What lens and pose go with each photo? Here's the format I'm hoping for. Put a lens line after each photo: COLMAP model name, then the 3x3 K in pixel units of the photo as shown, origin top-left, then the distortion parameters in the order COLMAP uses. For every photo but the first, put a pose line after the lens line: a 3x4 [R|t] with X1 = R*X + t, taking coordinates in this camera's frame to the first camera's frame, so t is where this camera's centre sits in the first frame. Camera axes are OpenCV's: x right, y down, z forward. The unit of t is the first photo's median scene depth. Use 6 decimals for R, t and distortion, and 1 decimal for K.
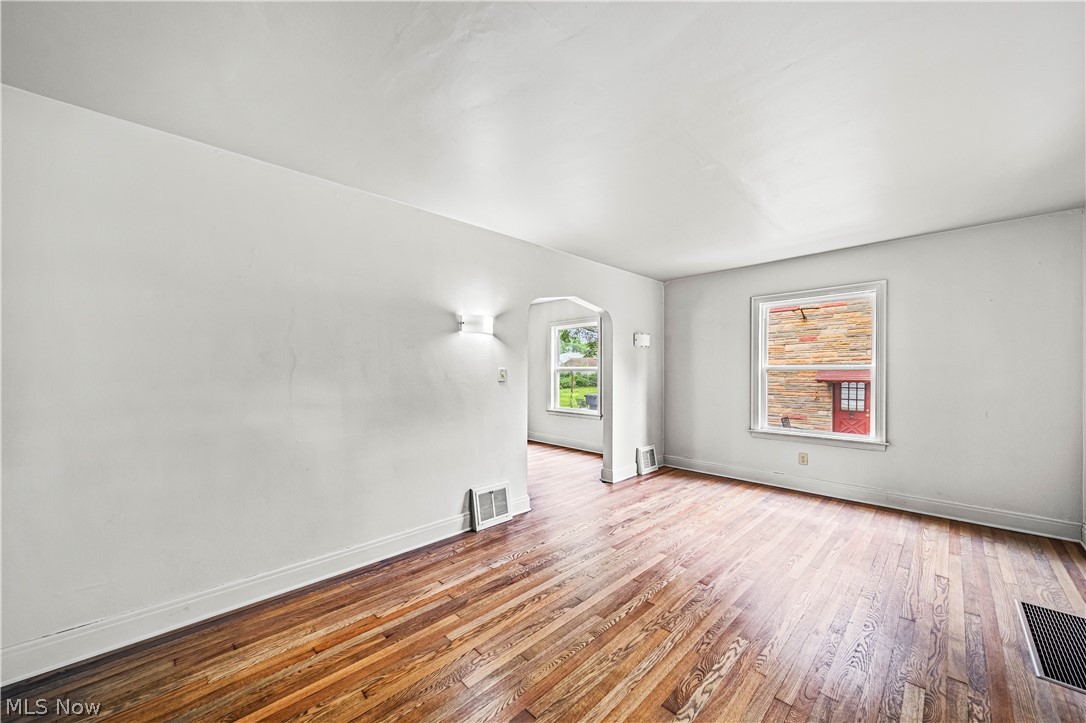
lens RADIAL K [[382.8, 0, 545.6], [0, 382.8, 368.8], [0, 0, 1]] dist [-0.002416, -0.000259]
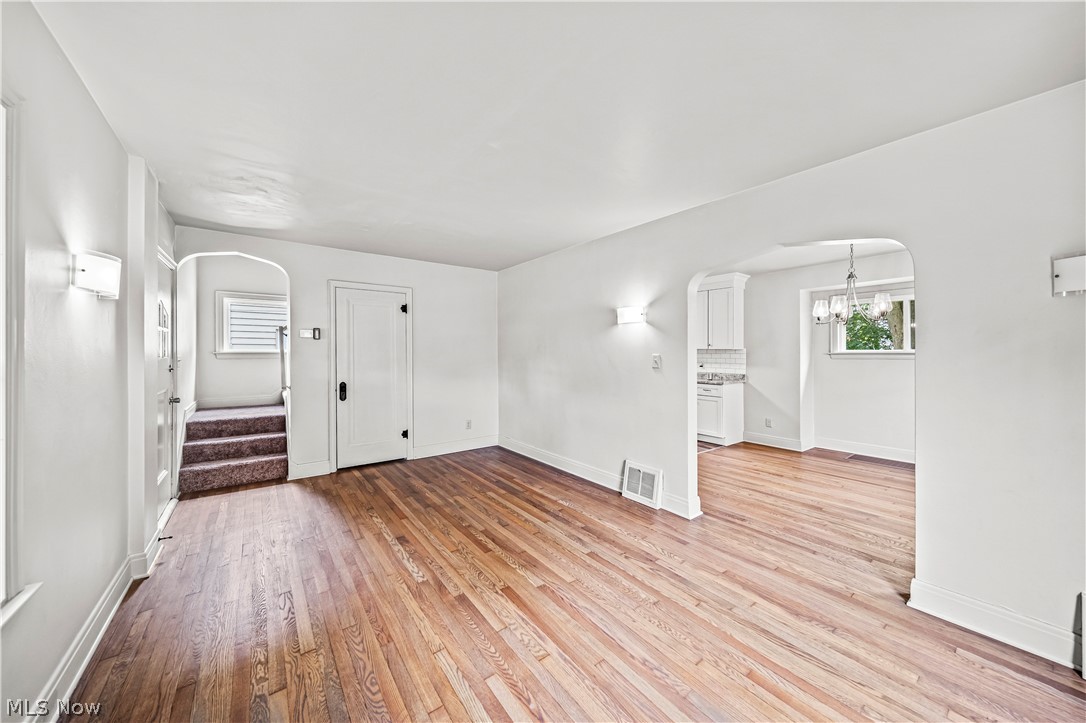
lens RADIAL K [[382.8, 0, 545.5], [0, 382.8, 352.8], [0, 0, 1]] dist [-0.002416, -0.000259]
pose [[-0.106623, 0.005815, -0.994283, 1.314116], [-0.000294, 0.999983, 0.005880, -0.016938], [0.994299, 0.000919, -0.106619, 1.188634]]
